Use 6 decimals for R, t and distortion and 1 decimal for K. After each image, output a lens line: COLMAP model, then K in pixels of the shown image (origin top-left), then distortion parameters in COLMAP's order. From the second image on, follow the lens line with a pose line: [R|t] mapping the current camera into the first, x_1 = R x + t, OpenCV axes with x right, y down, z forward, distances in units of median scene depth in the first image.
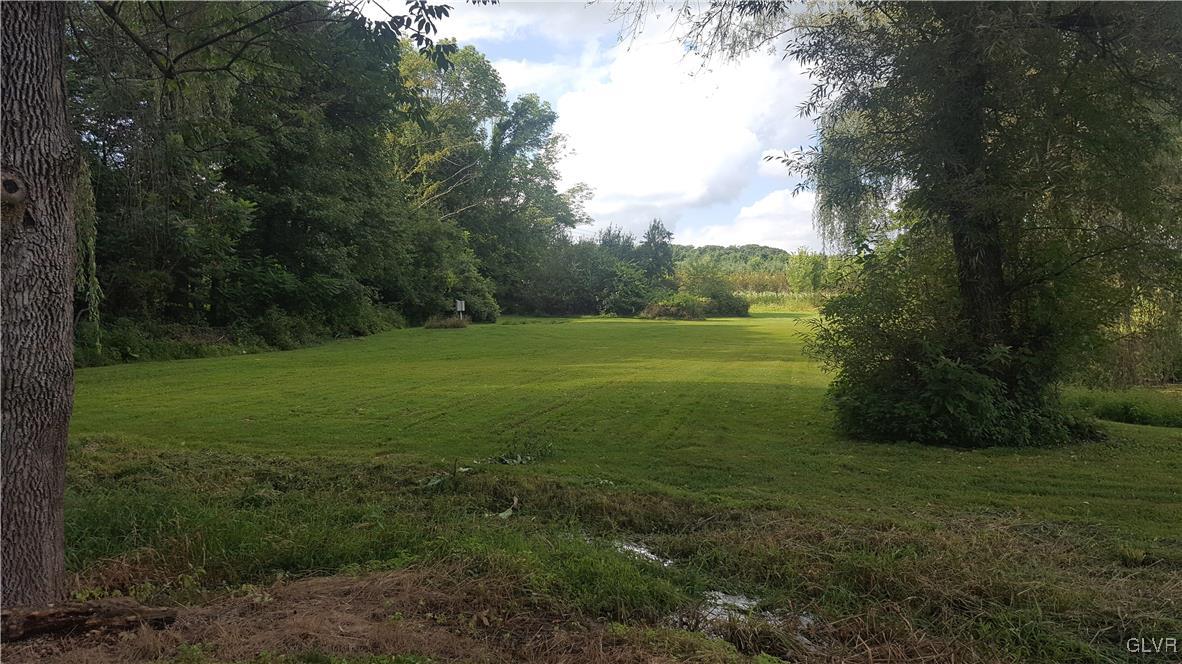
lens RADIAL K [[868.2, 0, 590.3], [0, 868.2, 337.7], [0, 0, 1]] dist [0.077963, -0.017131]
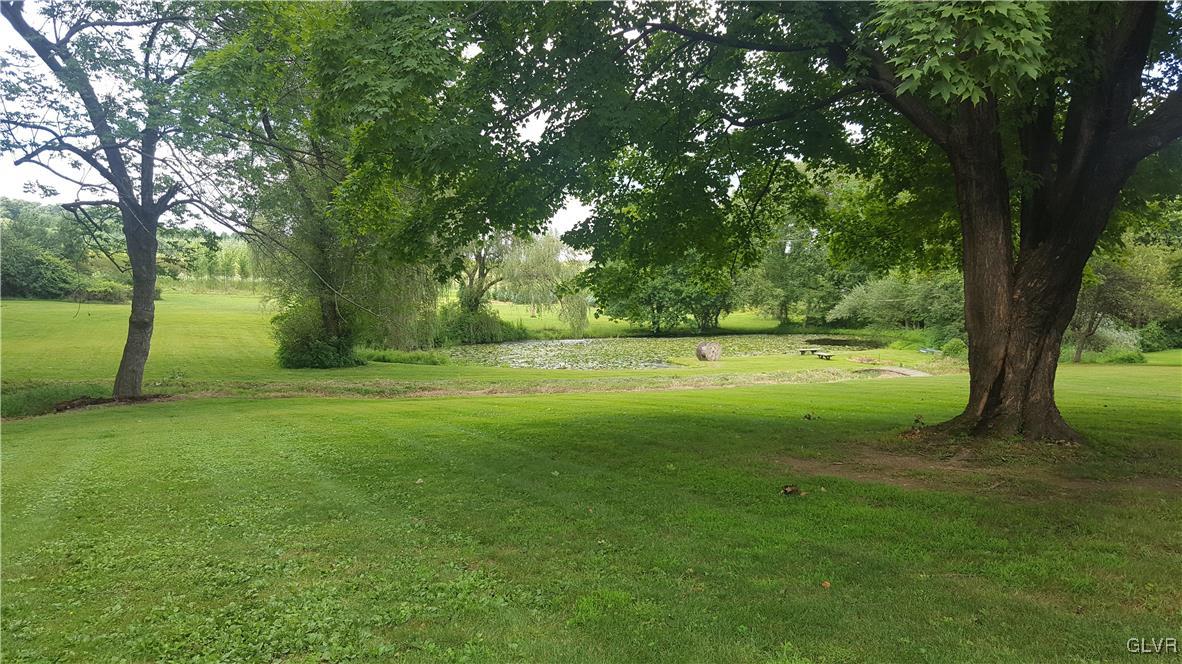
lens RADIAL K [[868.2, 0, 591.0], [0, 868.2, 337.2], [0, 0, 1]] dist [0.077963, -0.017131]
pose [[0.766967, -0.009360, 0.641618, -0.804681], [-0.014180, 0.999402, 0.031529, -0.095543], [-0.641529, -0.033280, 0.766376, -1.901039]]
